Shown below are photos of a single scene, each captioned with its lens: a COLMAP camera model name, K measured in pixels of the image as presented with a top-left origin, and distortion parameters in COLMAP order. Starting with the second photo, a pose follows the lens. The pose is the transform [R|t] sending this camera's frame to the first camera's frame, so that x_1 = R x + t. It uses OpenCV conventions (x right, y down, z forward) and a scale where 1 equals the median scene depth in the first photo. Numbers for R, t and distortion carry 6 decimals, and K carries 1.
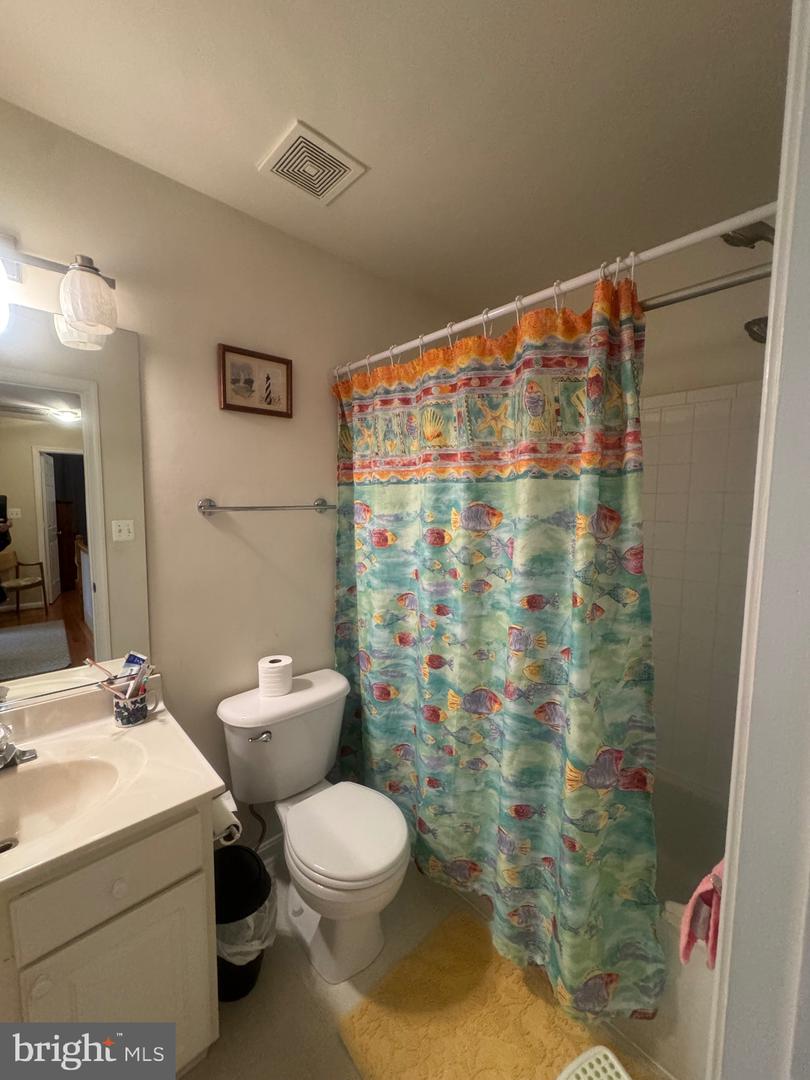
lens RADIAL K [[432.4, 0, 403.0], [0, 432.4, 538.3], [0, 0, 1]] dist [-0.001862, 0.000798]
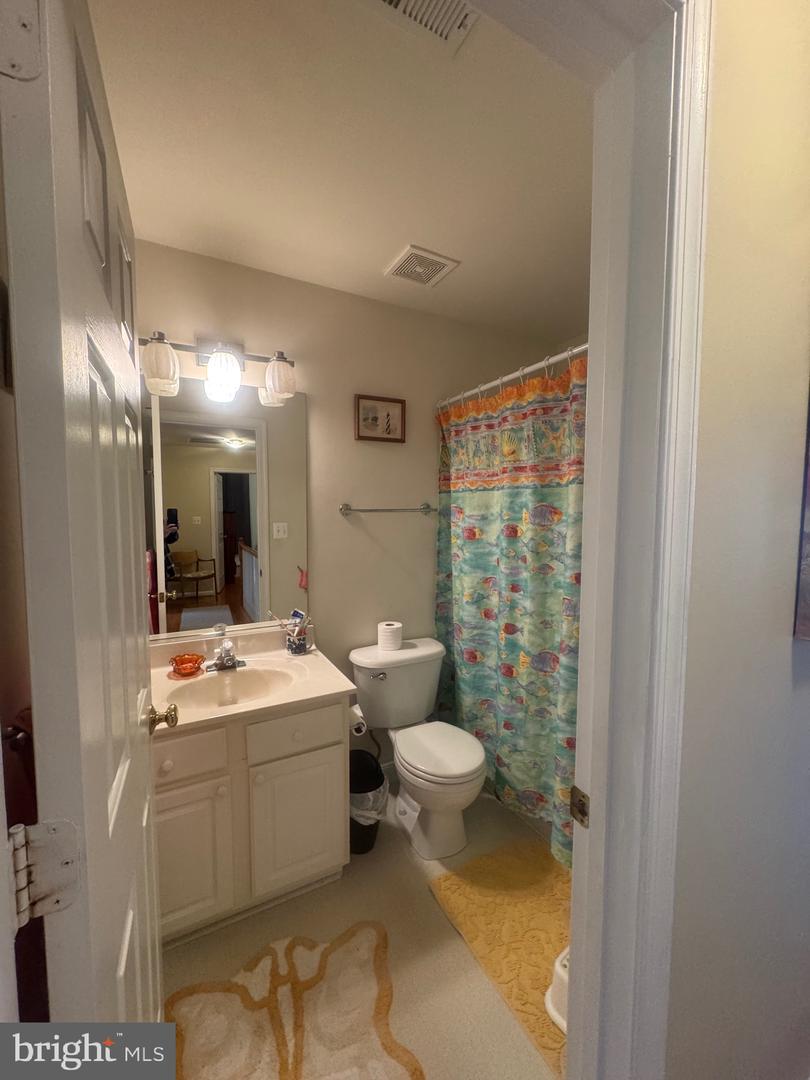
lens RADIAL K [[432.4, 0, 402.8], [0, 432.4, 541.2], [0, 0, 1]] dist [-0.001862, 0.000798]
pose [[0.966244, 0.011214, -0.257384, 0.096904], [-0.015452, 0.999776, -0.014450, 0.050524], [0.257165, 0.017939, 0.966201, -0.327812]]
